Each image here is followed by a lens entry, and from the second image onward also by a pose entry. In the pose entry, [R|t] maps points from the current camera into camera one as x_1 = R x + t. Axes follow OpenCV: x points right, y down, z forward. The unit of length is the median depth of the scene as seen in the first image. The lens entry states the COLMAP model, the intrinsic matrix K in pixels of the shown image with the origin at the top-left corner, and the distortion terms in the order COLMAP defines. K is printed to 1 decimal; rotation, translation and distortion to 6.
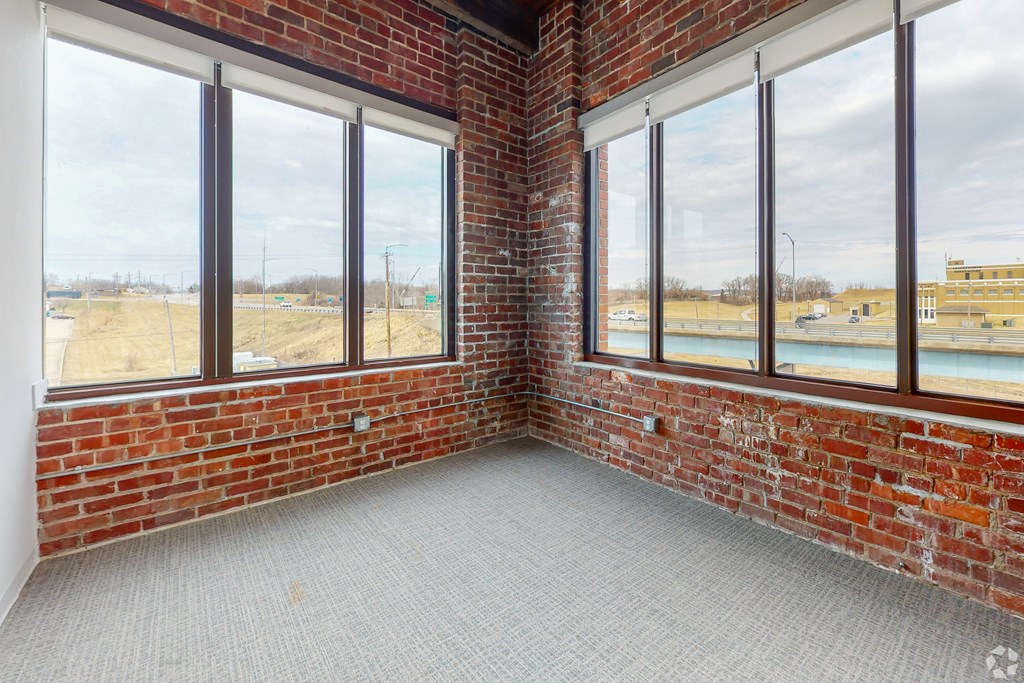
lens RADIAL K [[504.4, 0, 510.6], [0, 504.4, 300.0], [0, 0, 1]] dist [-0.066951, -0.000554]
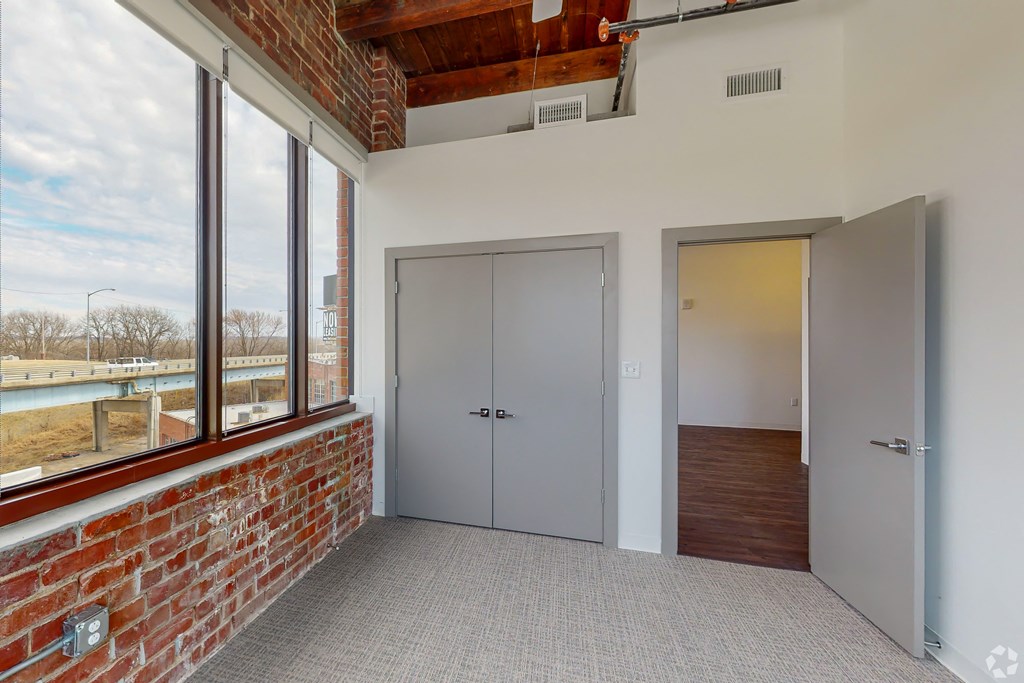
lens RADIAL K [[412.3, 0, 512.0], [0, 412.3, 341.5], [0, 0, 1]] dist [0.089684, 0.000018]
pose [[-0.685579, -0.004826, 0.727982, -0.313339], [0.000890, 0.999972, 0.007467, -0.004788], [-0.727998, 0.005767, -0.685555, 1.219761]]
